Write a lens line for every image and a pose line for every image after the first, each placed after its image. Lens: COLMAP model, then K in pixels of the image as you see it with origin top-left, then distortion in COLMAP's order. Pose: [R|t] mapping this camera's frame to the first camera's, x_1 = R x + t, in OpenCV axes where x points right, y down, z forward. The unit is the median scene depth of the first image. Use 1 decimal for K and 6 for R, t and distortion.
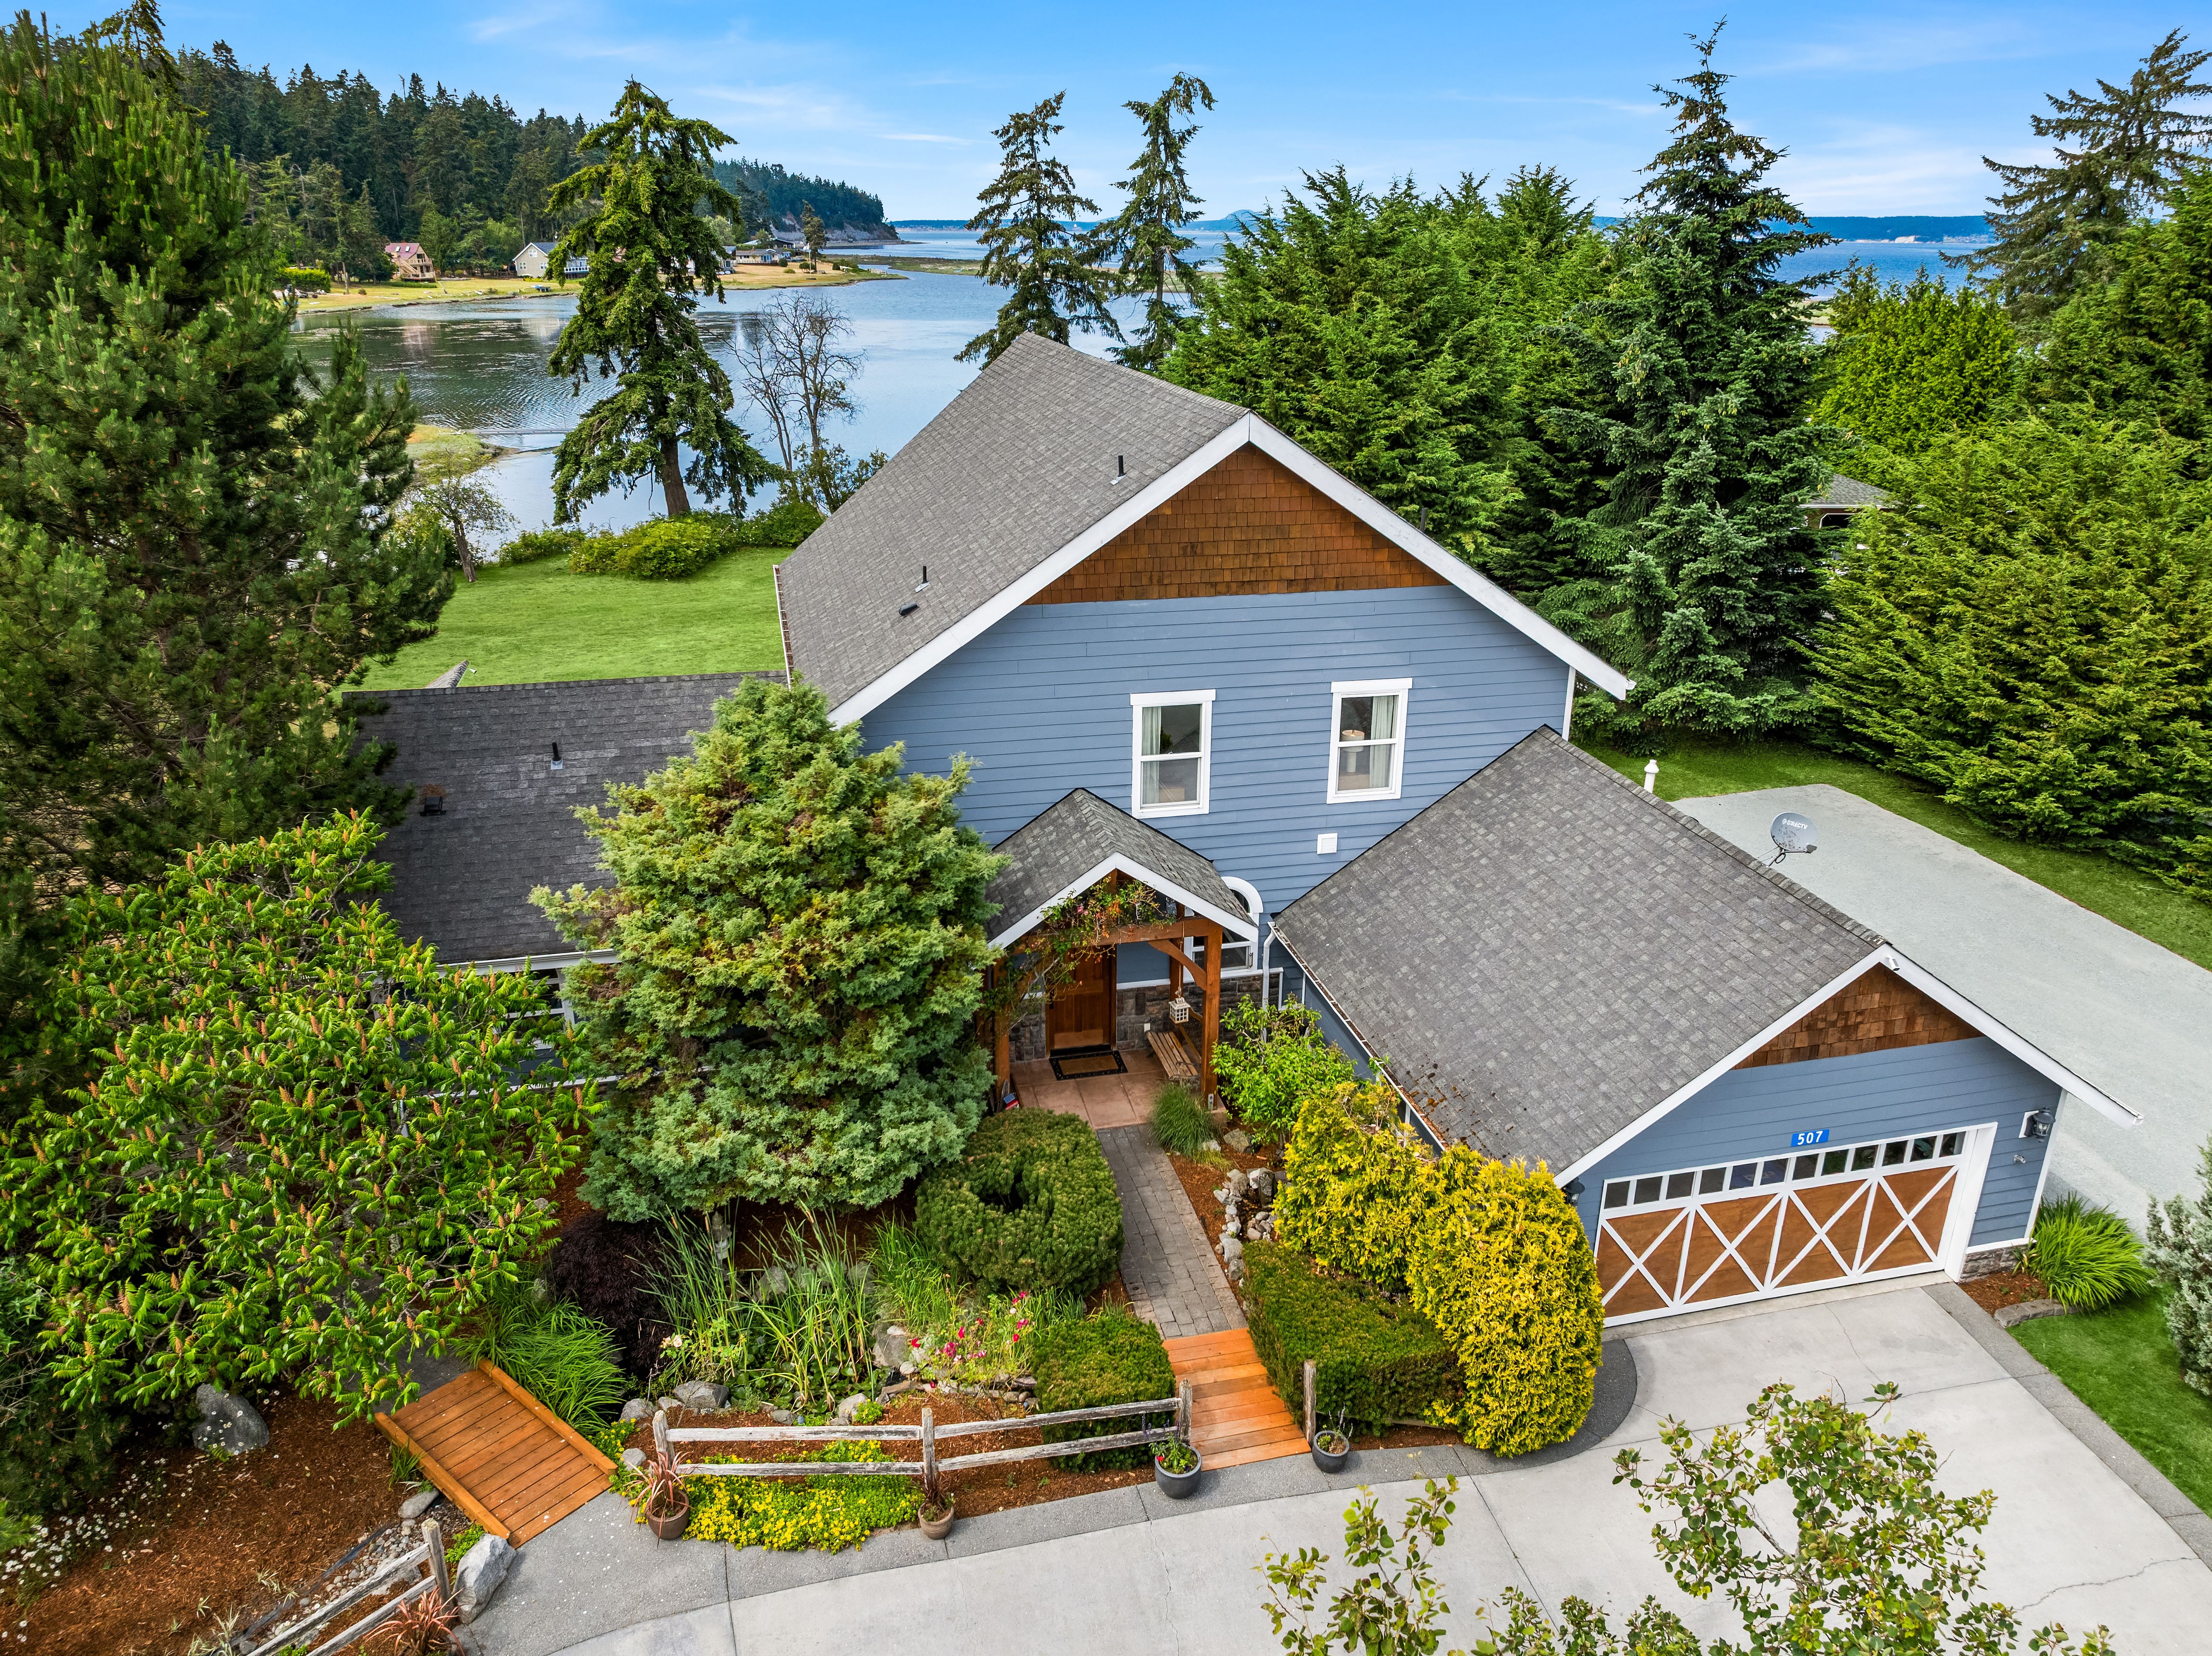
lens RADIAL K [[1499.8, 0, 1106.0], [0, 1499.8, 828.0], [0, 0, 1]] dist [-0.004693, -0.000526]
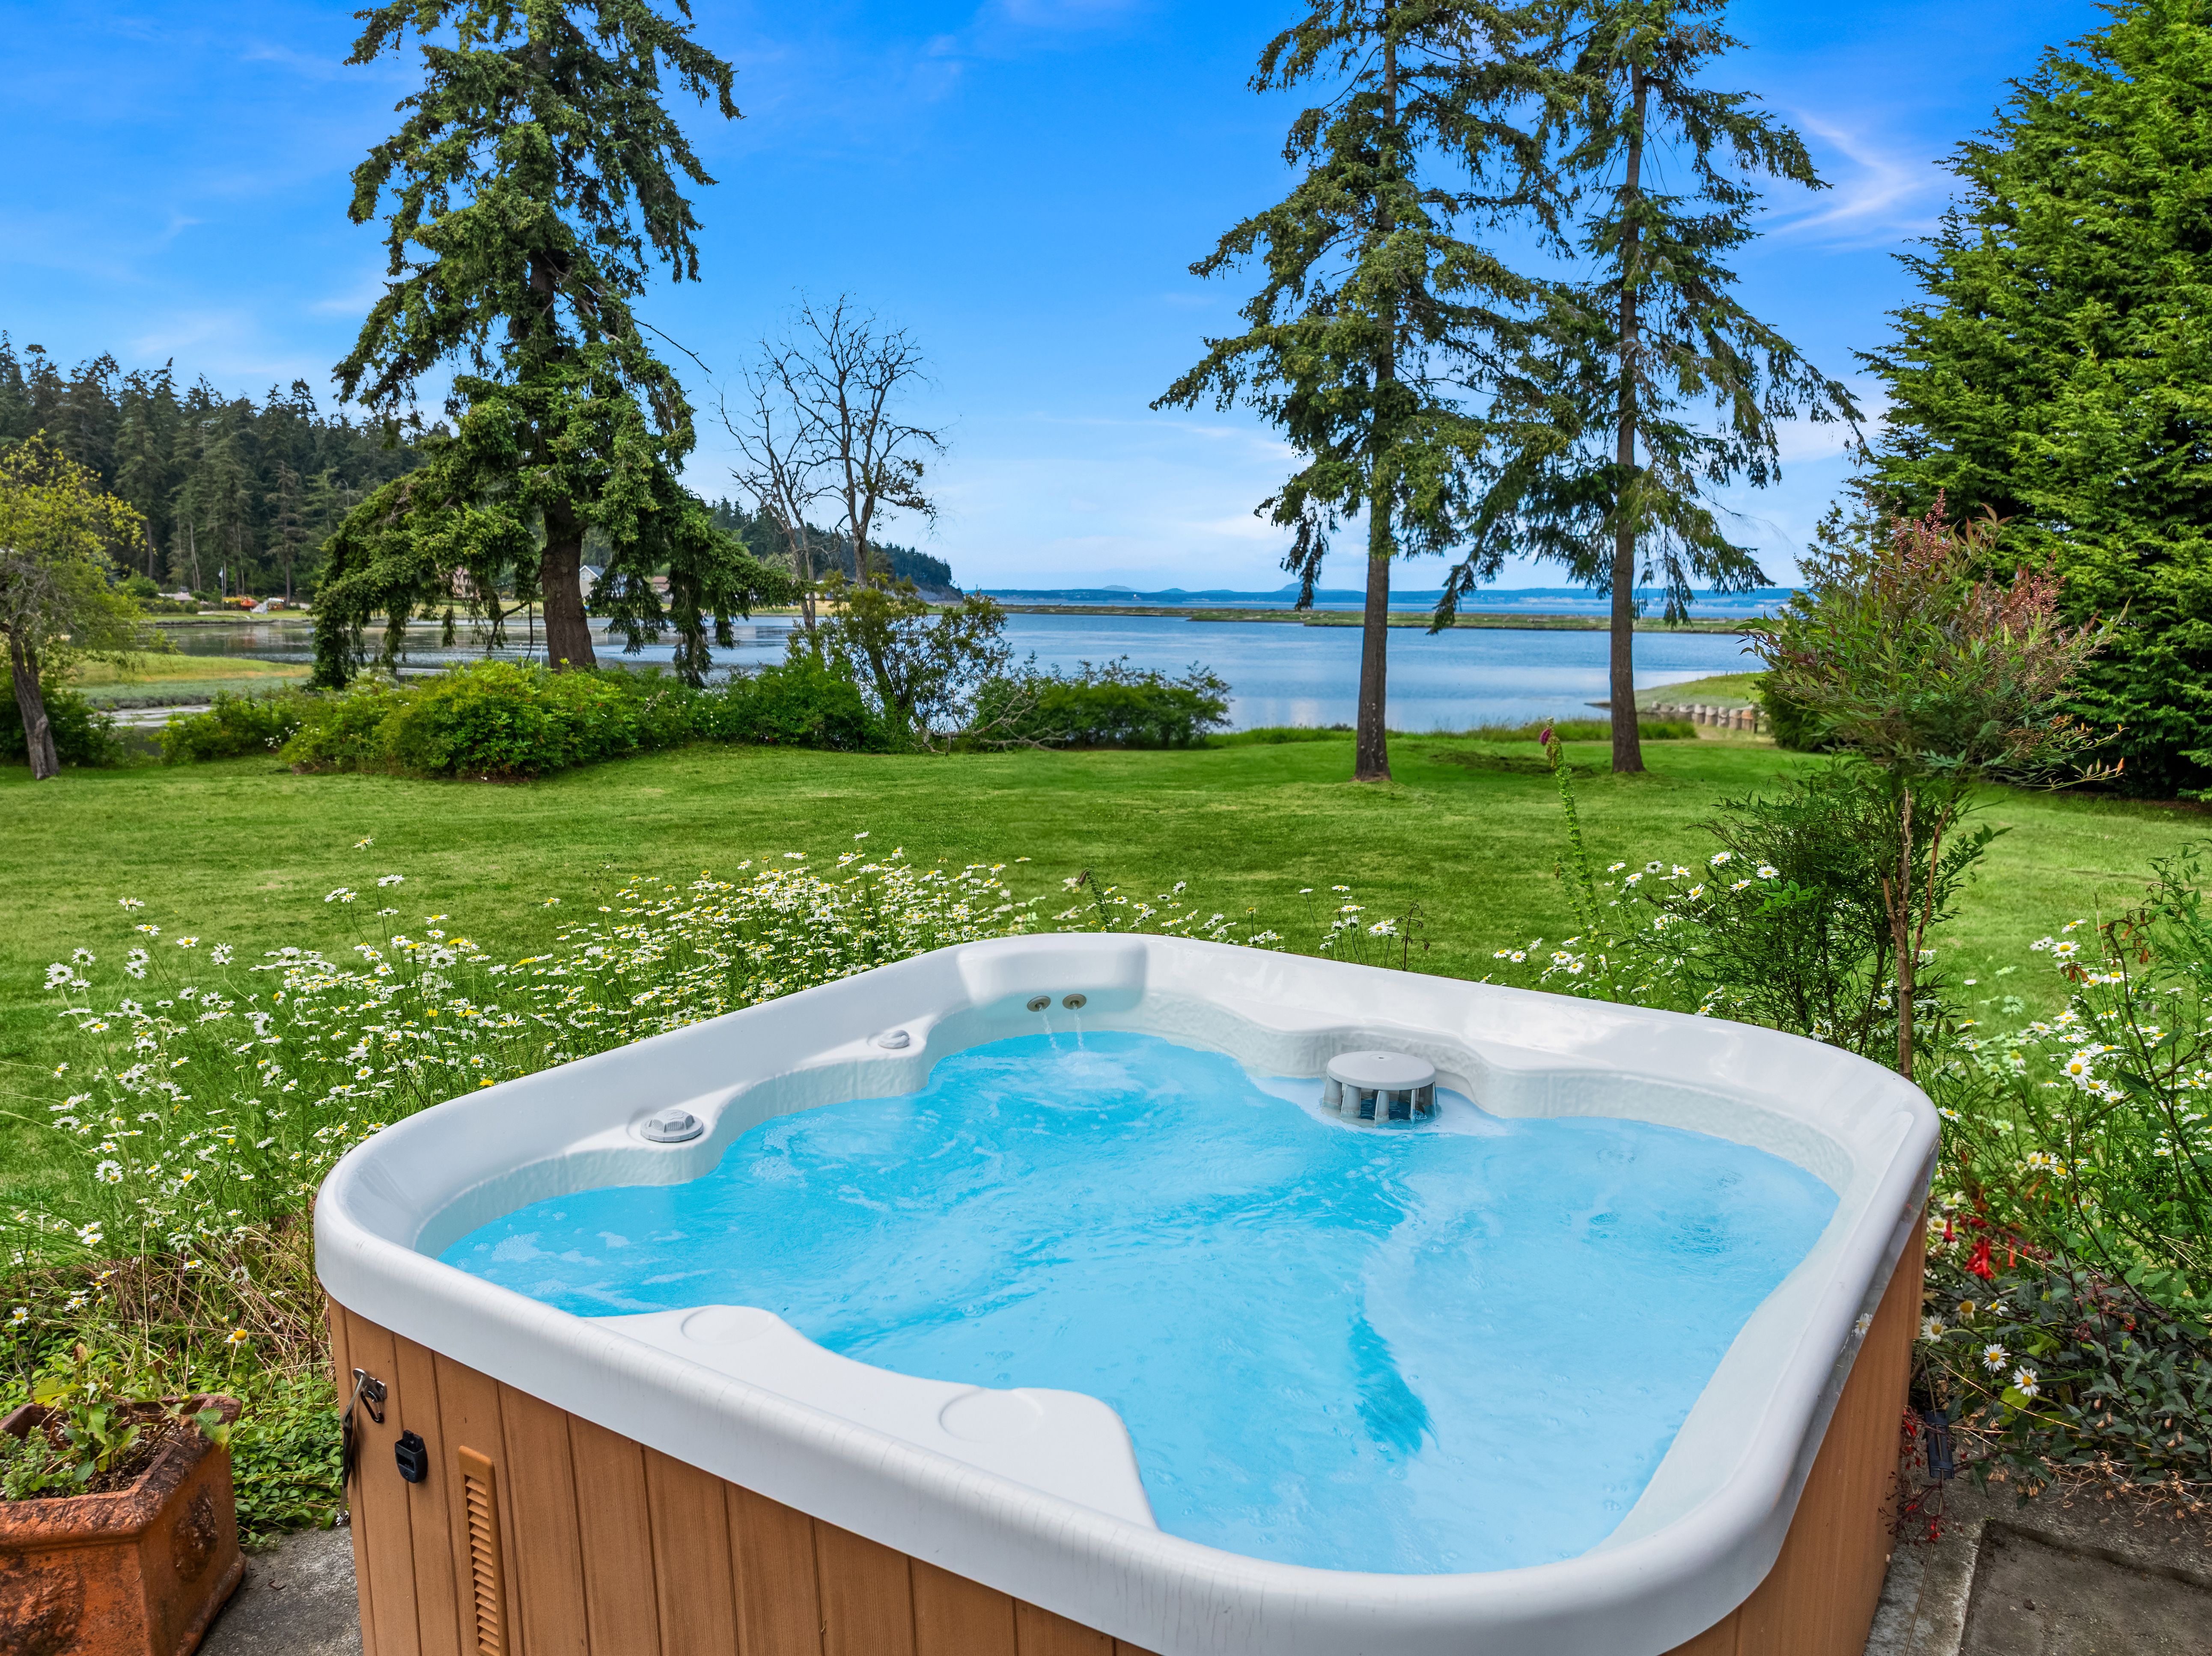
lens RADIAL K [[1553.3, 0, 1106.0], [0, 1553.3, 828.0], [0, 0, 1]] dist [-0.039259, -0.000738]
pose [[0.999292, 0.007028, -0.036965, -0.092905], [-0.015422, 0.972596, -0.231989, -0.048172], [0.034322, 0.232395, 0.972016, 0.527306]]
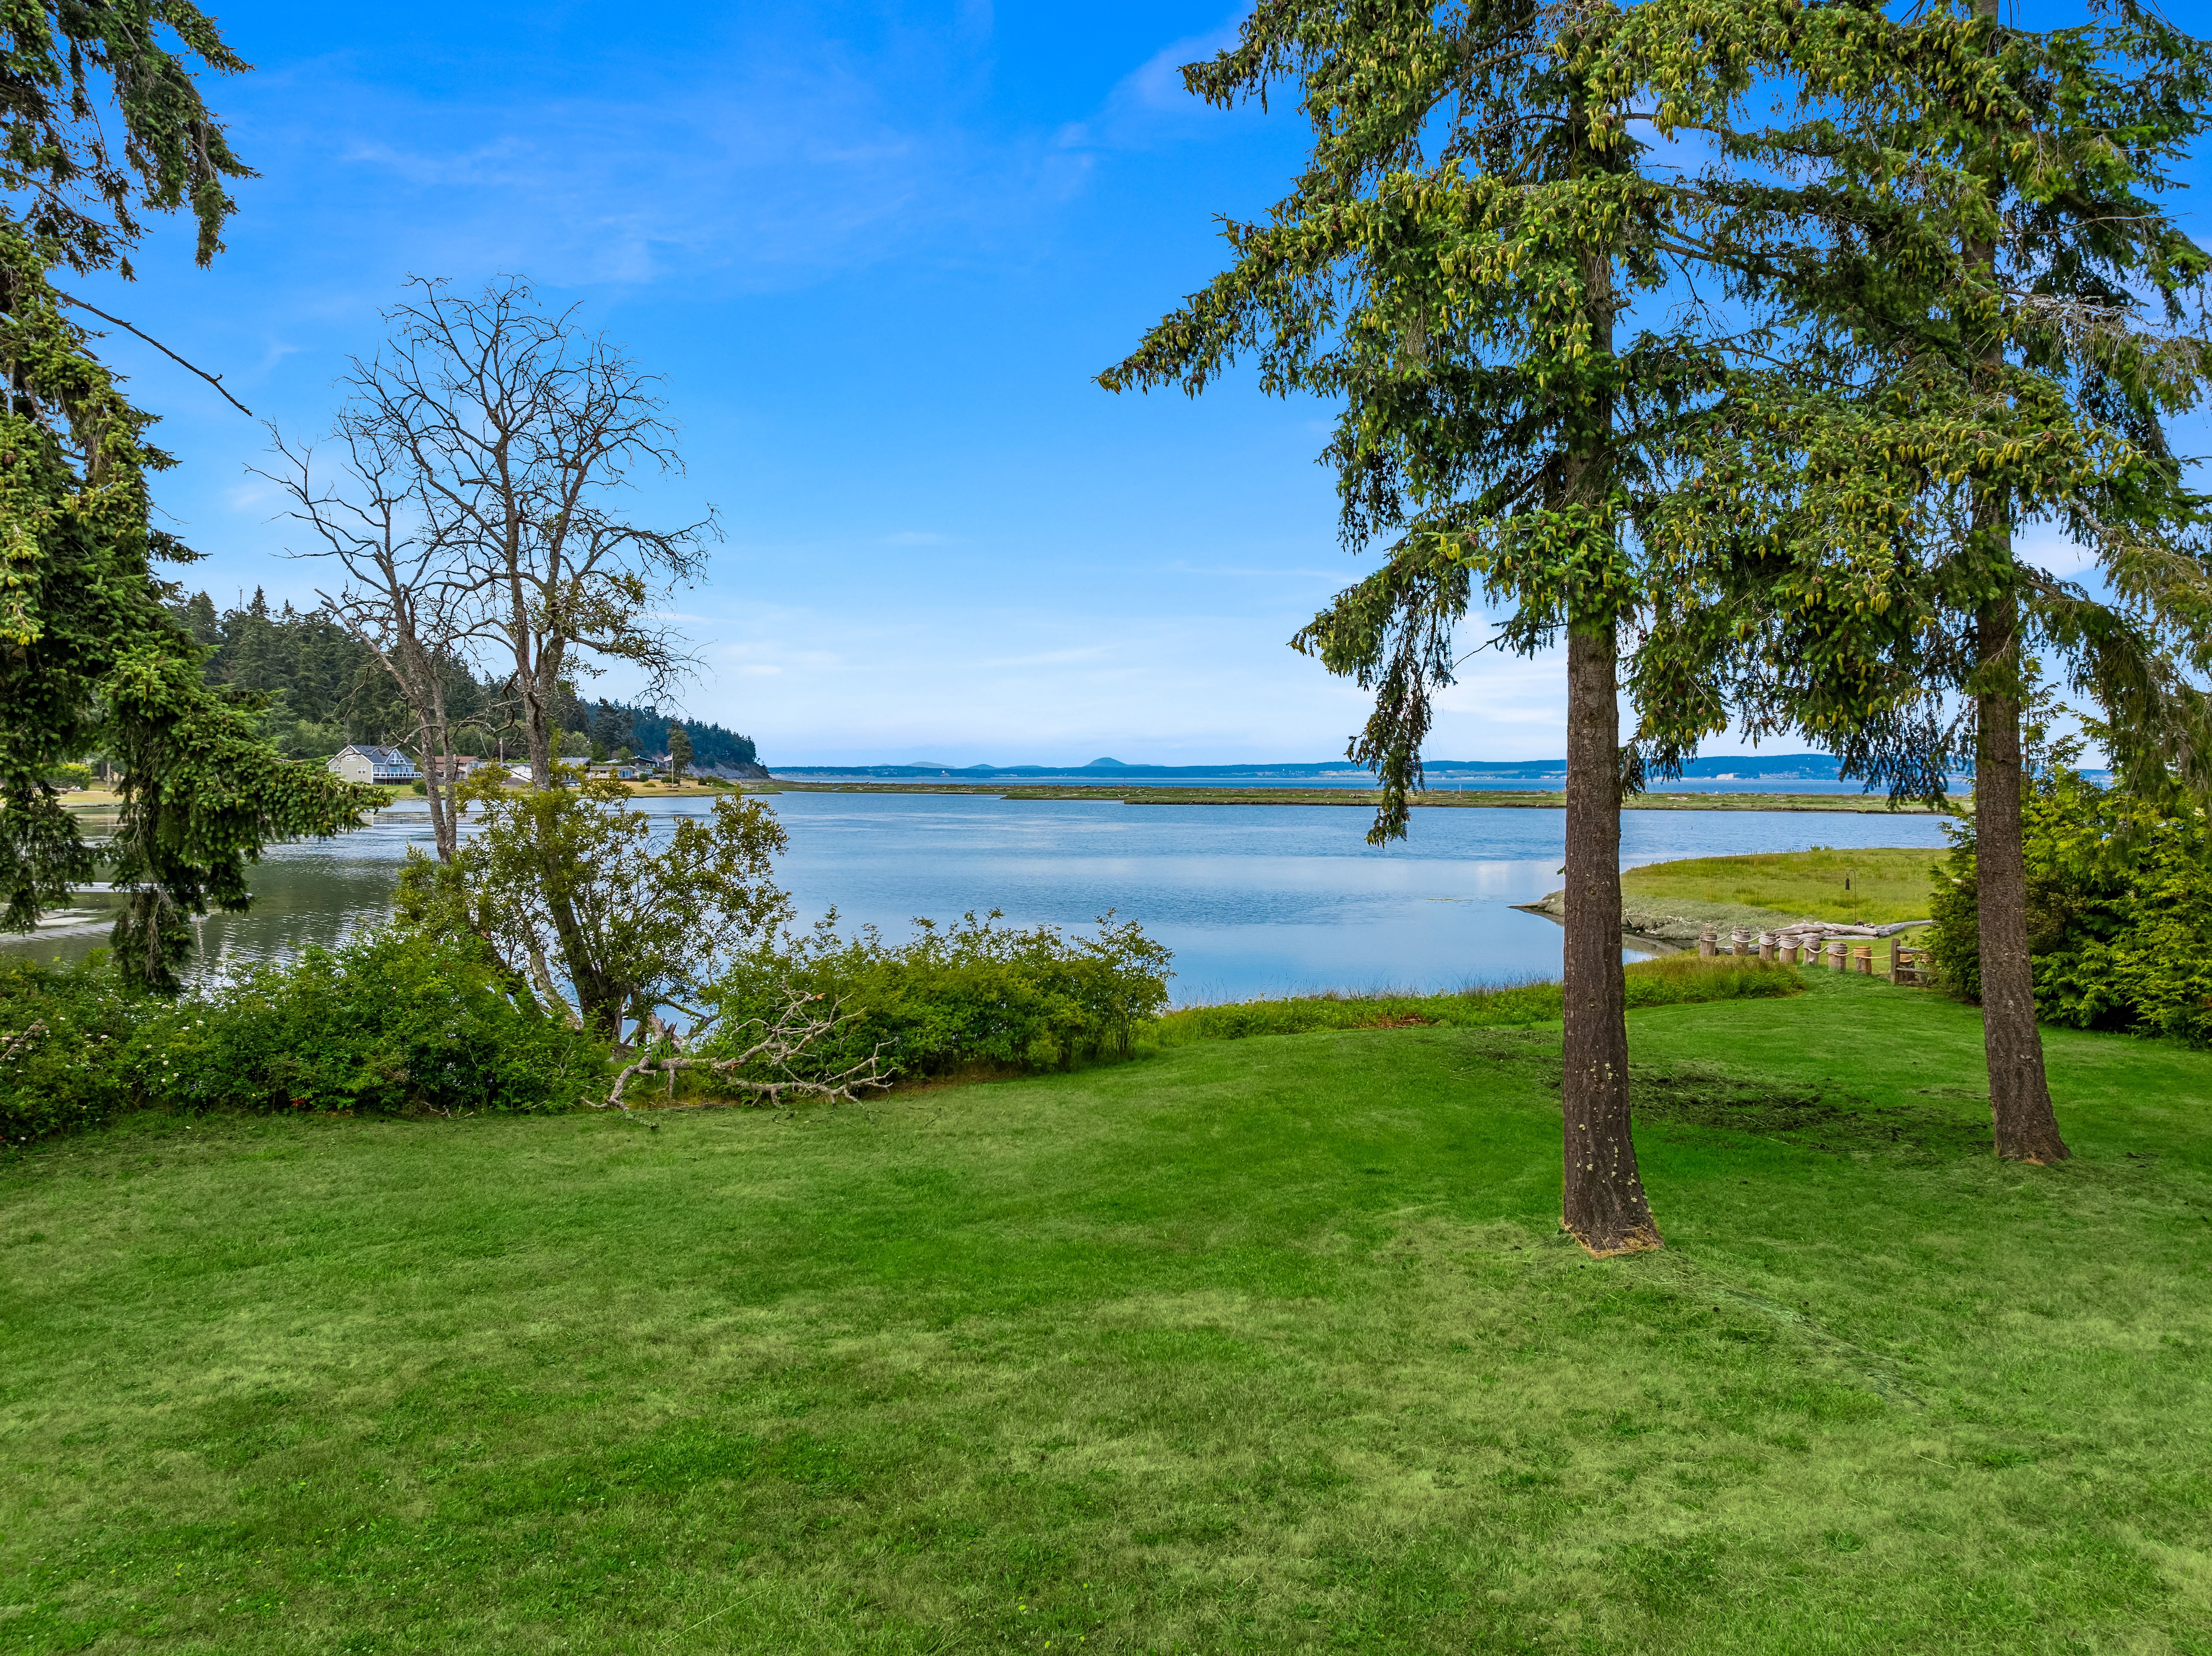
lens RADIAL K [[1553.3, 0, 1106.0], [0, 1553.3, 828.0], [0, 0, 1]] dist [-0.039259, -0.000738]
pose [[0.996315, -0.007939, 0.085402, -0.110516], [0.036416, 0.940660, -0.337391, -0.140965], [-0.077655, 0.339257, 0.937483, 0.740791]]
